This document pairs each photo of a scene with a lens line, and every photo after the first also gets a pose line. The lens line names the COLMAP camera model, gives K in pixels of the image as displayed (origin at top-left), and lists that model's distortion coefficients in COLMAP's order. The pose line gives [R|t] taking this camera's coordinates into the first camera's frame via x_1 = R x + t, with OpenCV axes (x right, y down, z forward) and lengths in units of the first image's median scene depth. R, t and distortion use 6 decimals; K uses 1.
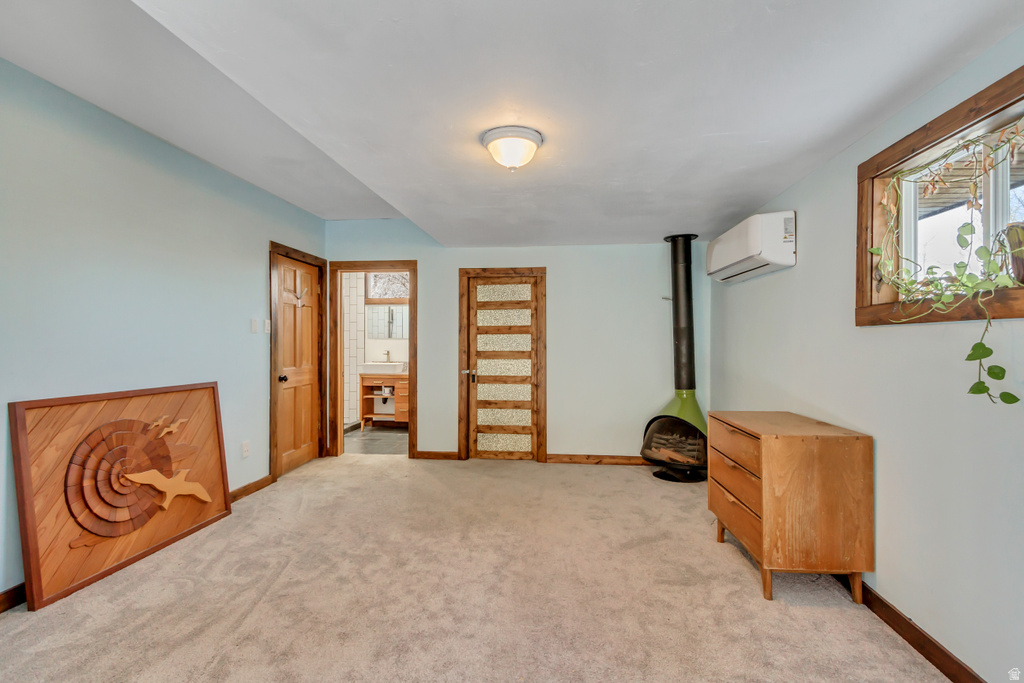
lens RADIAL K [[472.2, 0, 510.2], [0, 472.2, 343.0], [0, 0, 1]] dist [0.007618, 0.000162]
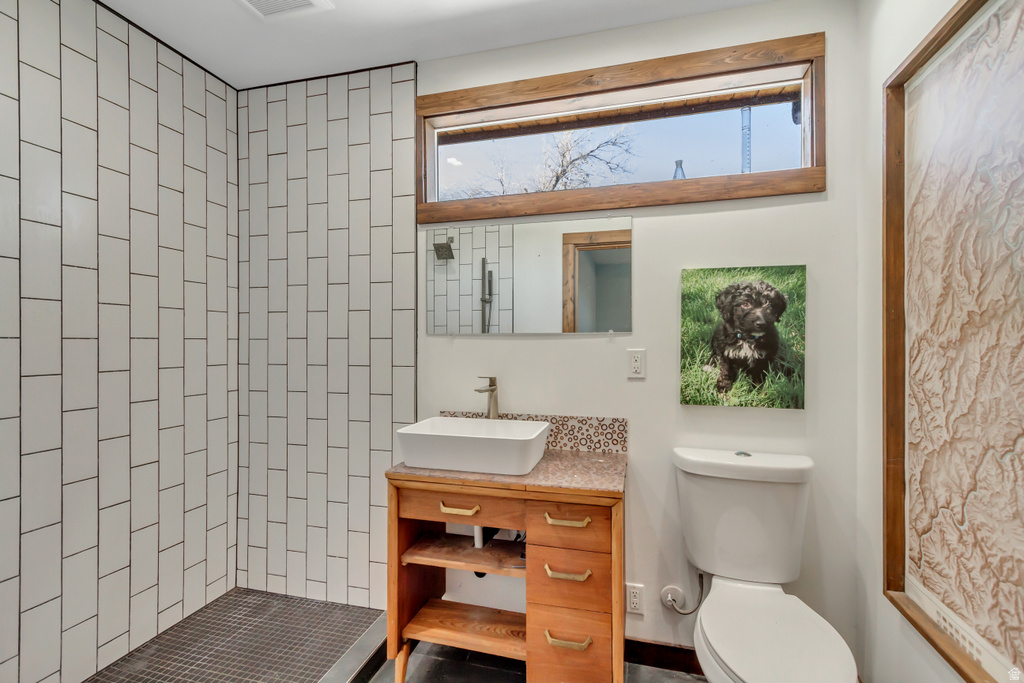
lens RADIAL K [[472.2, 0, 512.6], [0, 472.2, 340.8], [0, 0, 1]] dist [0.007618, 0.000162]
pose [[0.986515, -0.001462, -0.163665, -0.206858], [0.001217, 0.999998, -0.001594, -0.005112], [0.163667, 0.001373, 0.986515, 0.747159]]
